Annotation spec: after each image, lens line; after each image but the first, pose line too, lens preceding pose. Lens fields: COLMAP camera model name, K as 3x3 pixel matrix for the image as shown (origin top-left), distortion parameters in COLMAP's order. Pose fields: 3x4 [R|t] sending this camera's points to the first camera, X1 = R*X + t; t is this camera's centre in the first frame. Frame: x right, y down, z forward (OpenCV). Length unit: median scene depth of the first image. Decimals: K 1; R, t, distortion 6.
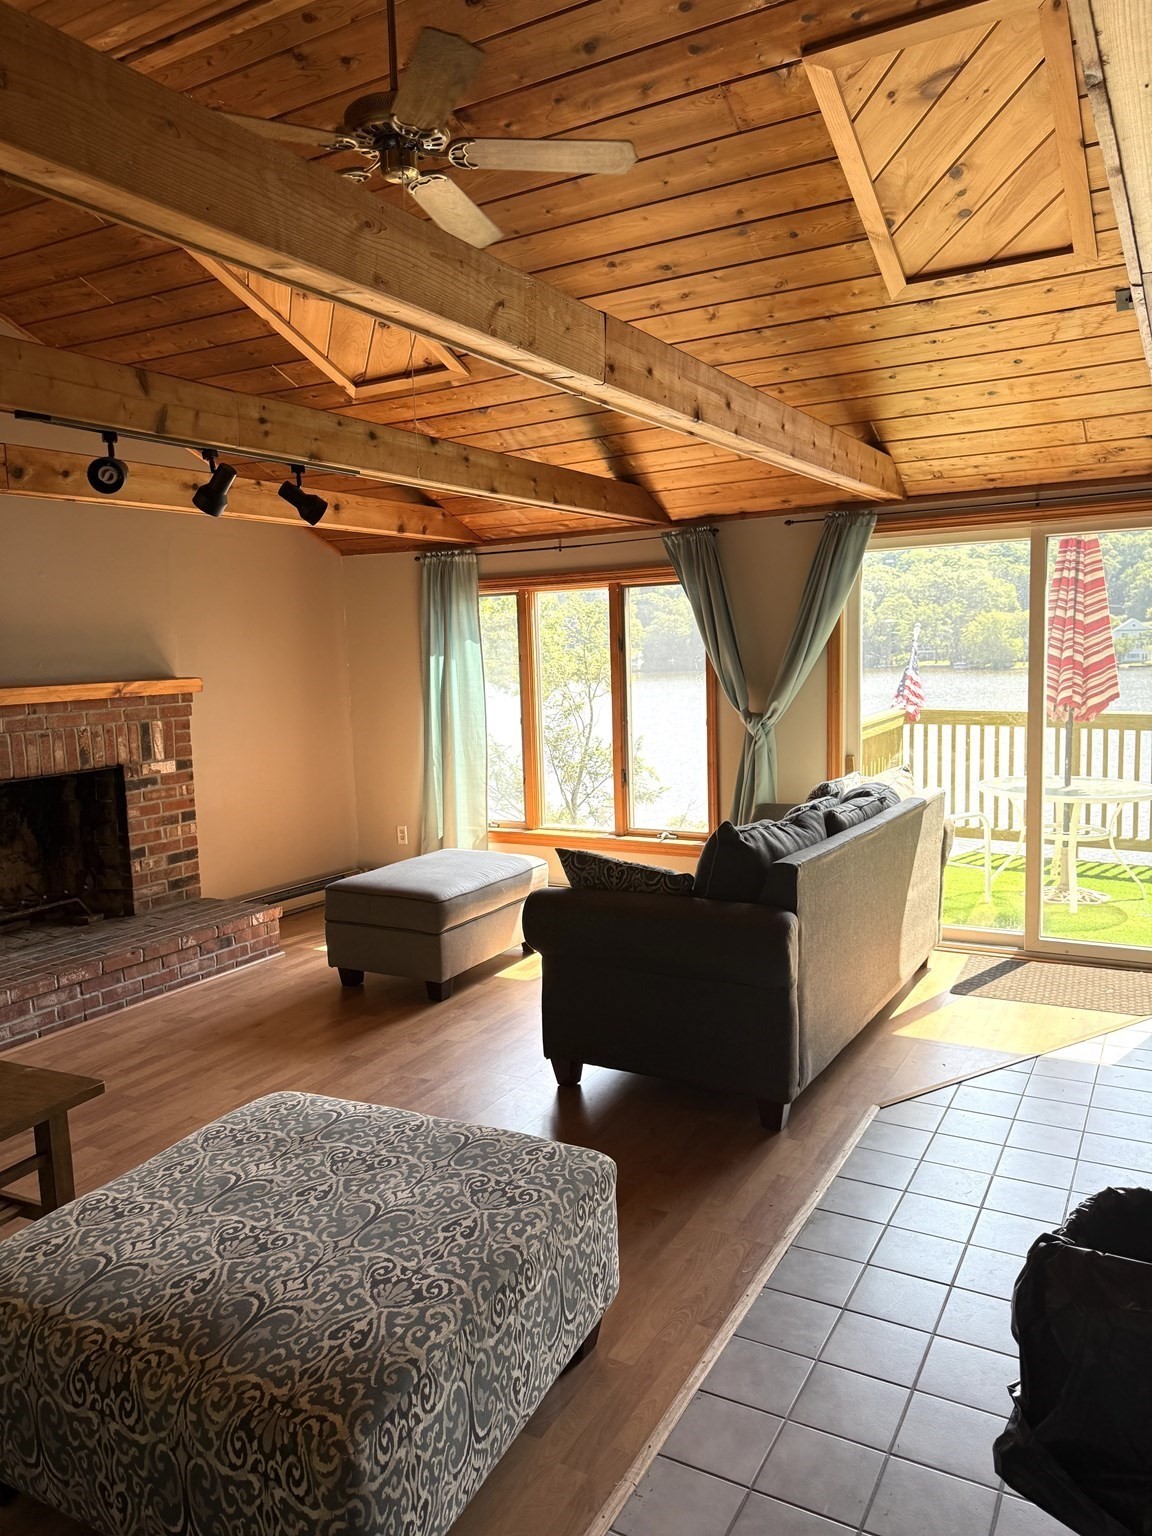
lens RADIAL K [[1090.6, 0, 584.6], [0, 1090.6, 764.0], [0, 0, 1]] dist [0.032172, -0.024474]
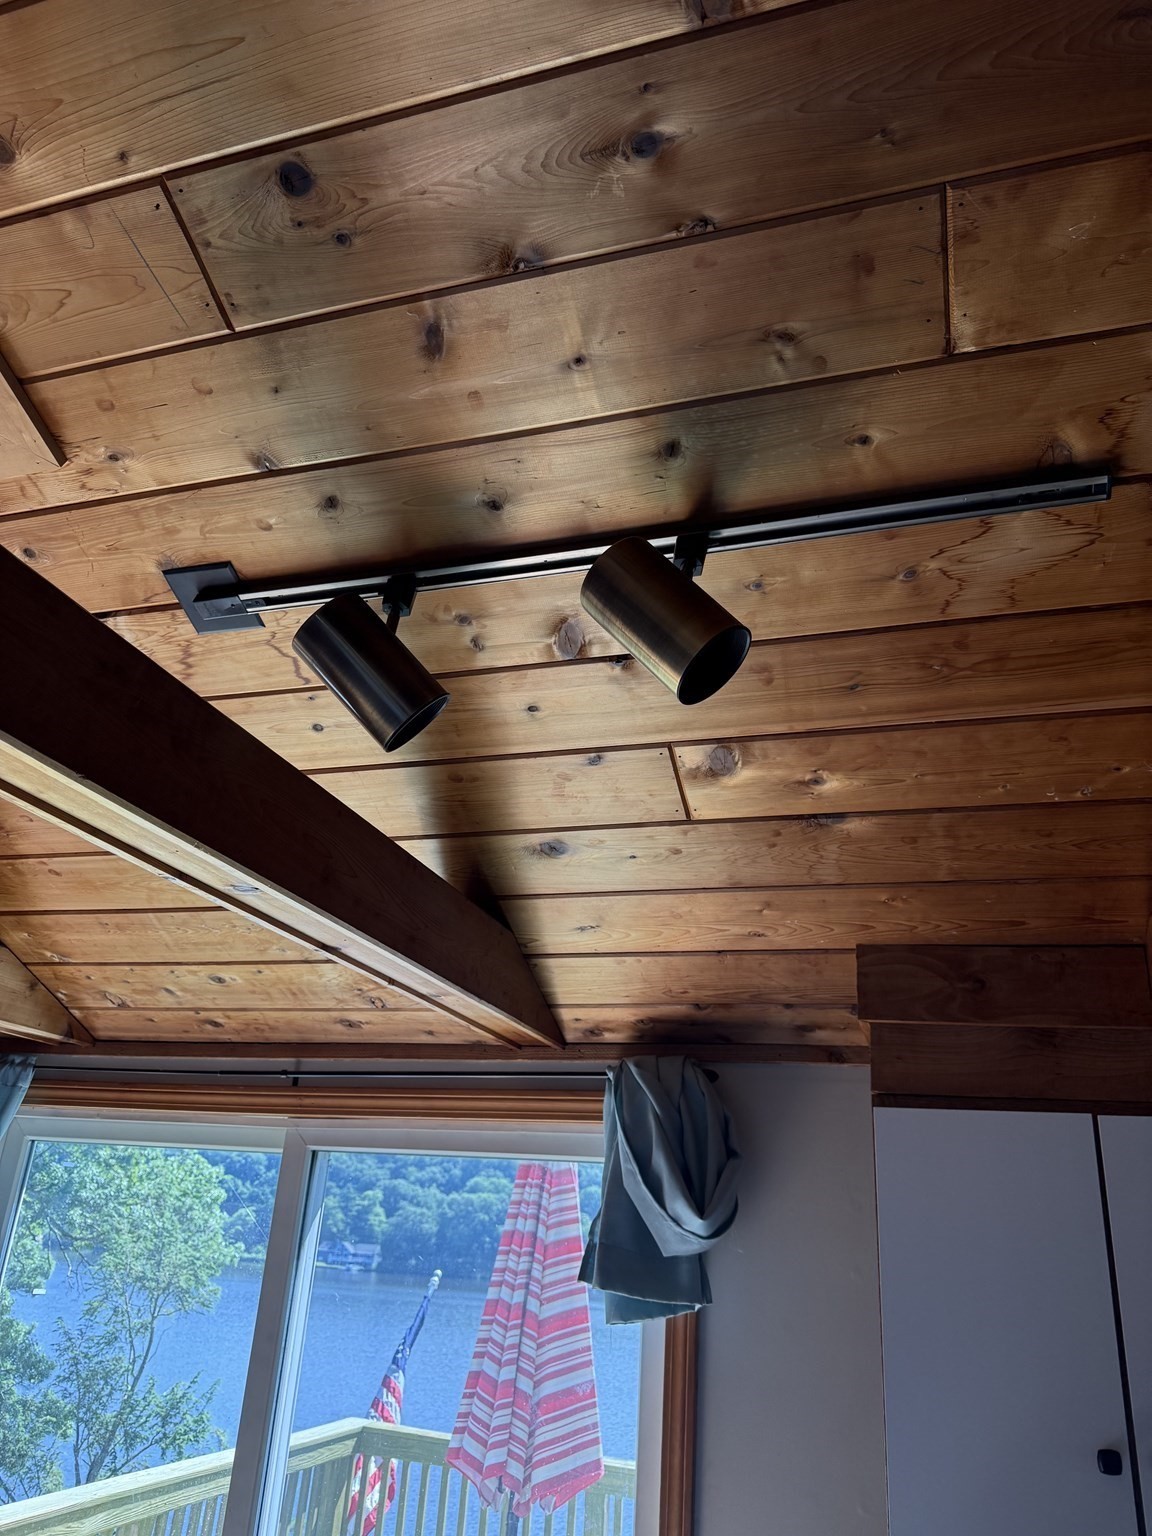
lens RADIAL K [[1090.6, 0, 587.5], [0, 1090.6, 756.2], [0, 0, 1]] dist [0.032172, -0.024474]
pose [[0.970167, 0.182189, 0.159949, 0.329739], [-0.076427, 0.855943, -0.511392, -0.086438], [-0.230077, 0.483911, 0.844331, 0.344862]]
